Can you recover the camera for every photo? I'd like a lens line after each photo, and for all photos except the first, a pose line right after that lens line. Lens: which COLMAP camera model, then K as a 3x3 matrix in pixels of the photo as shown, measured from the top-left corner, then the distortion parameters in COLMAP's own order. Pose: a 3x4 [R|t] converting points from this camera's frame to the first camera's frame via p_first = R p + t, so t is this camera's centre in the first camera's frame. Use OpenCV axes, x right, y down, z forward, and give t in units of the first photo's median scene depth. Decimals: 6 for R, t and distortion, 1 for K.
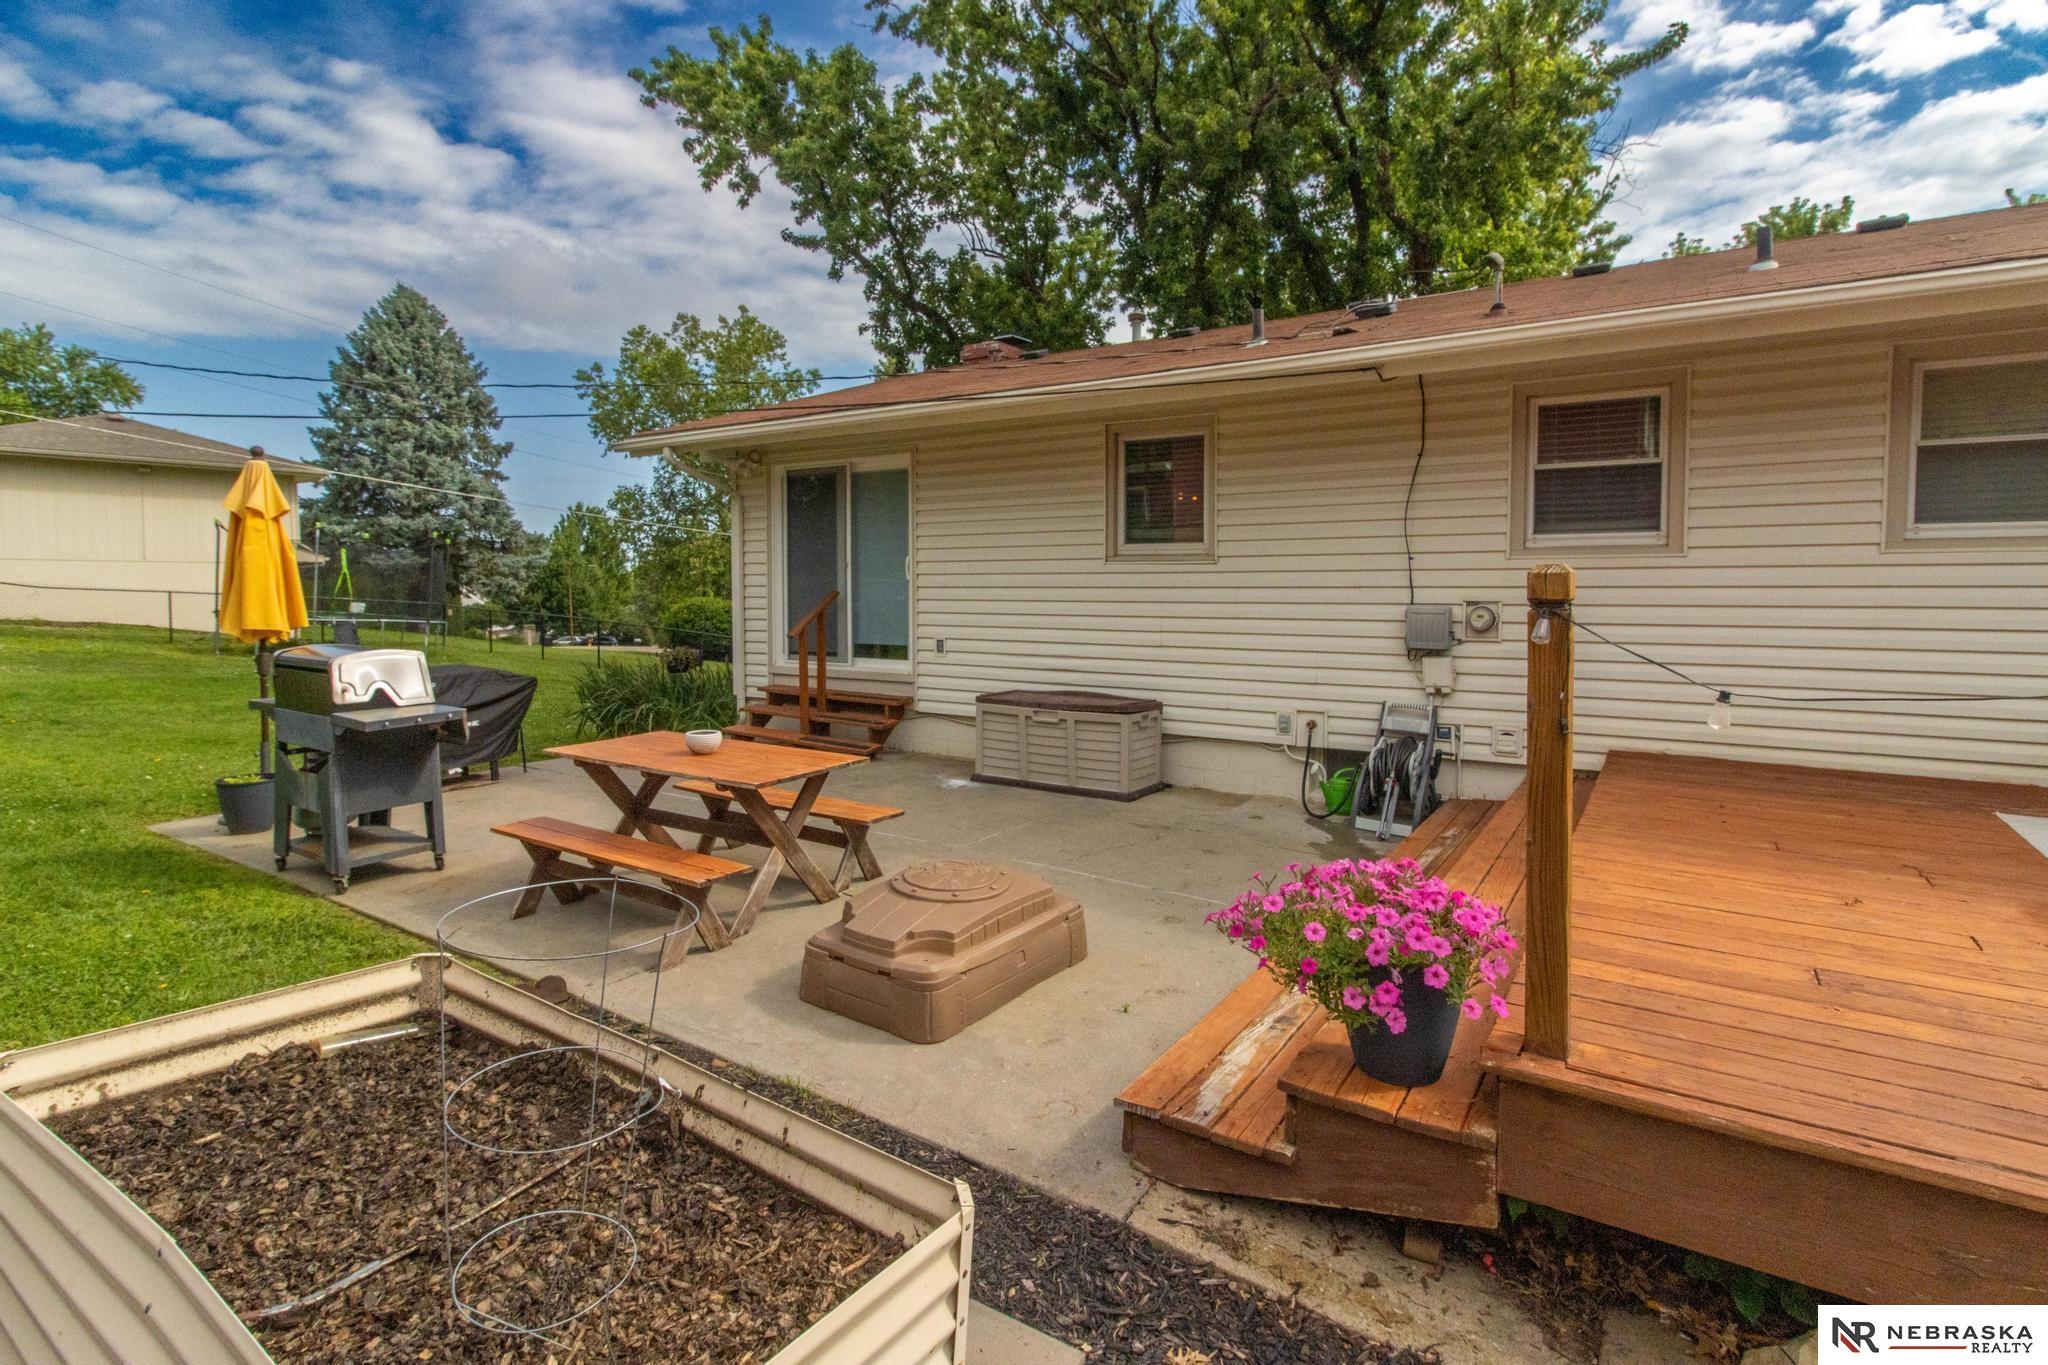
lens RADIAL K [[959.2, 0, 1028.1], [0, 959.2, 659.4], [0, 0, 1]] dist [0.000942, 0.001391]
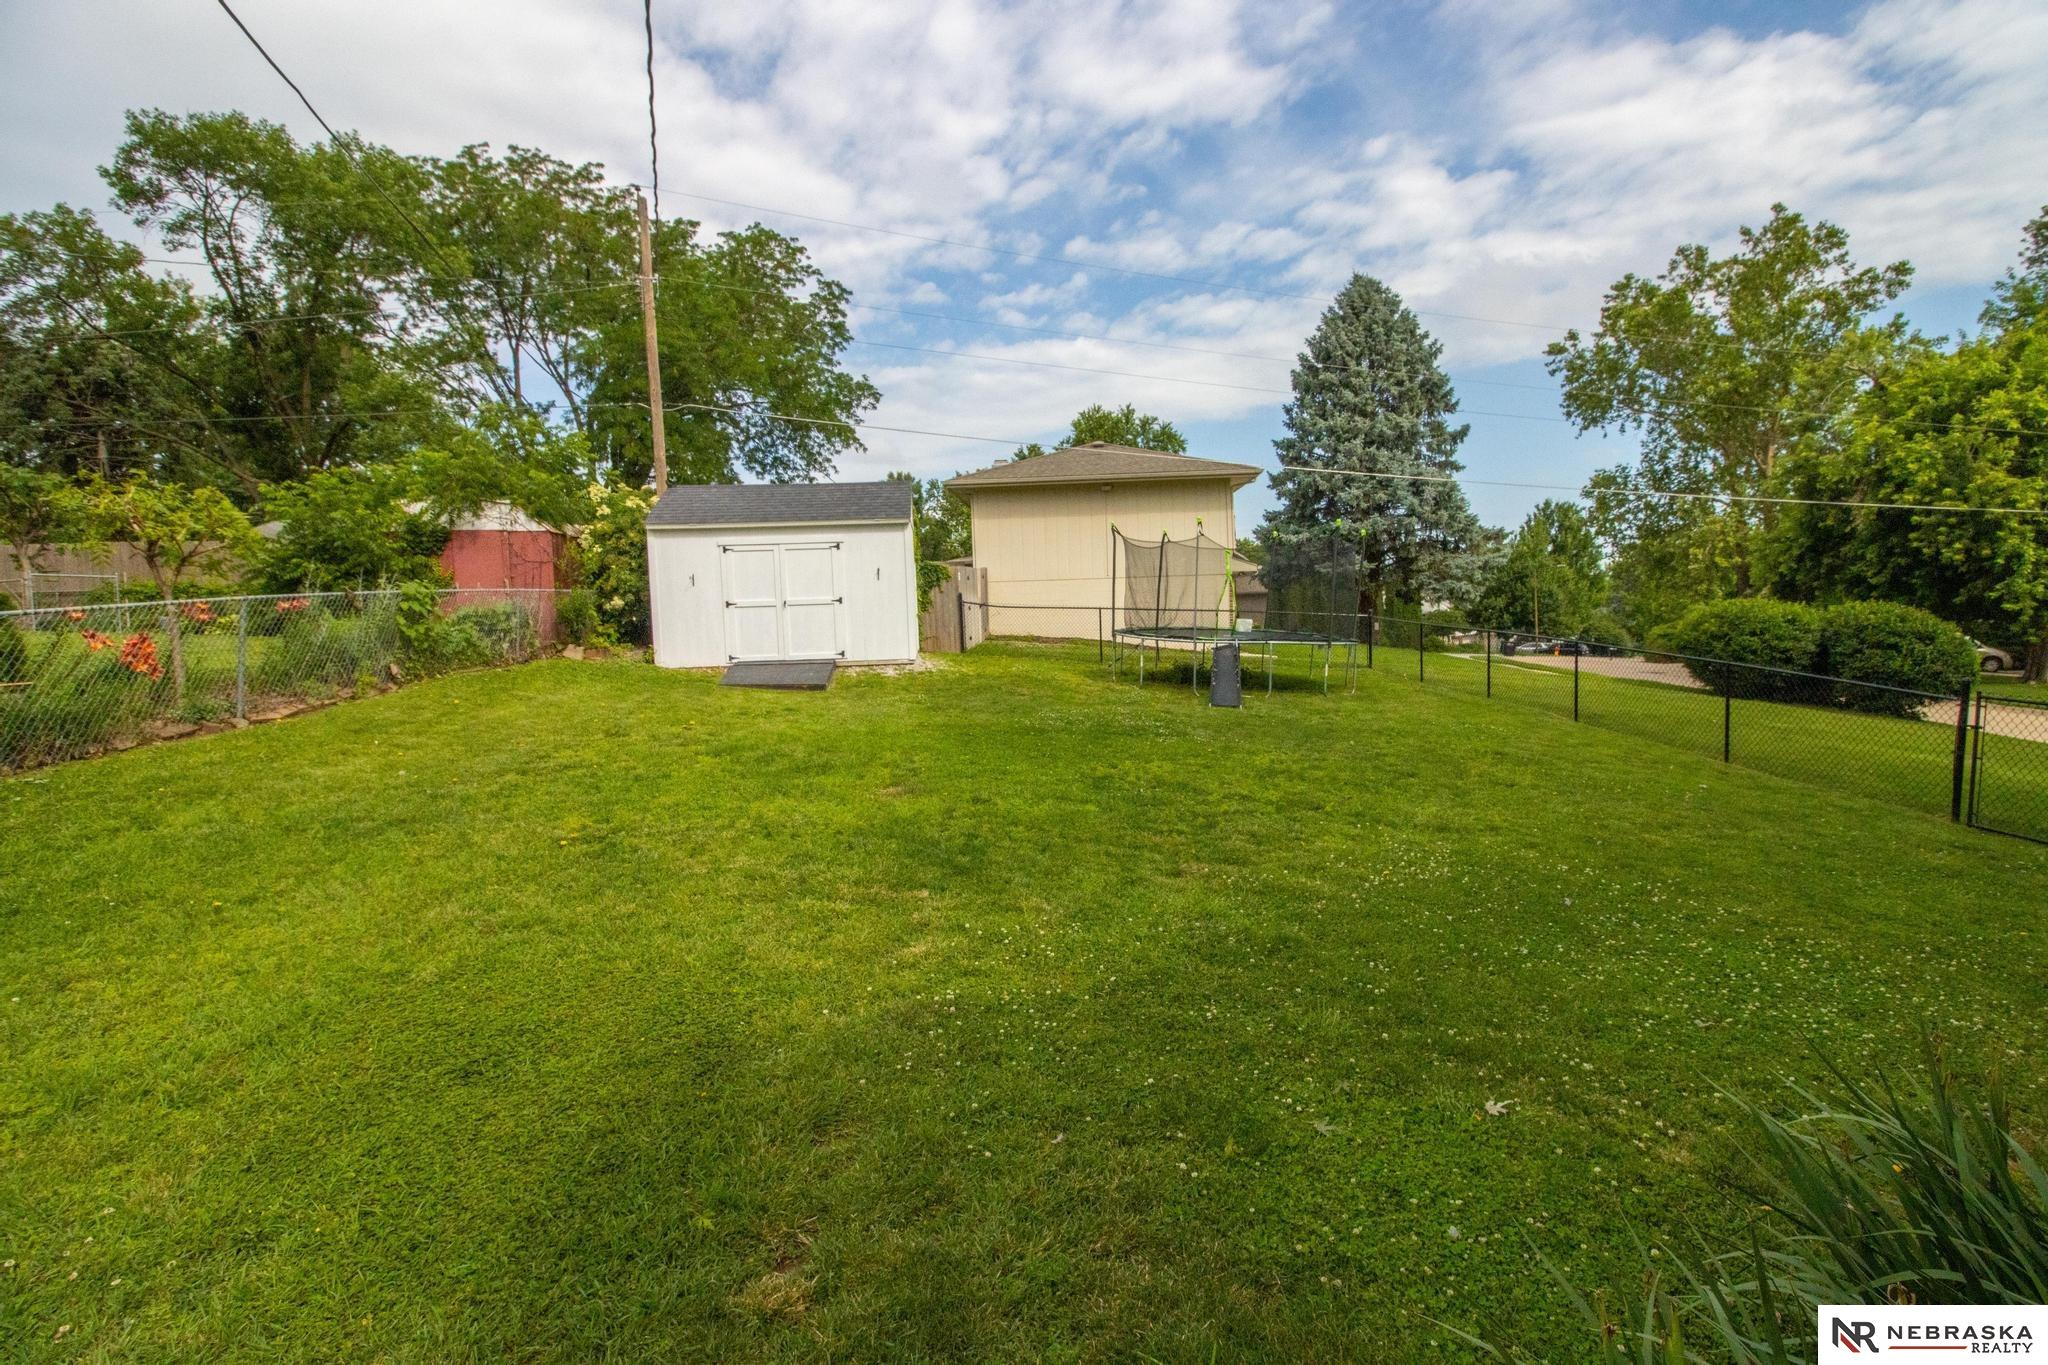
lens RADIAL K [[960.5, 0, 1020.7], [0, 960.5, 636.4], [0, 0, 1]] dist [0.000533, -0.012563]
pose [[0.591710, 0.006353, -0.806126, -0.048563], [-0.029151, 0.999484, -0.013521, -0.007510], [0.805624, 0.031500, 0.591589, 0.104850]]
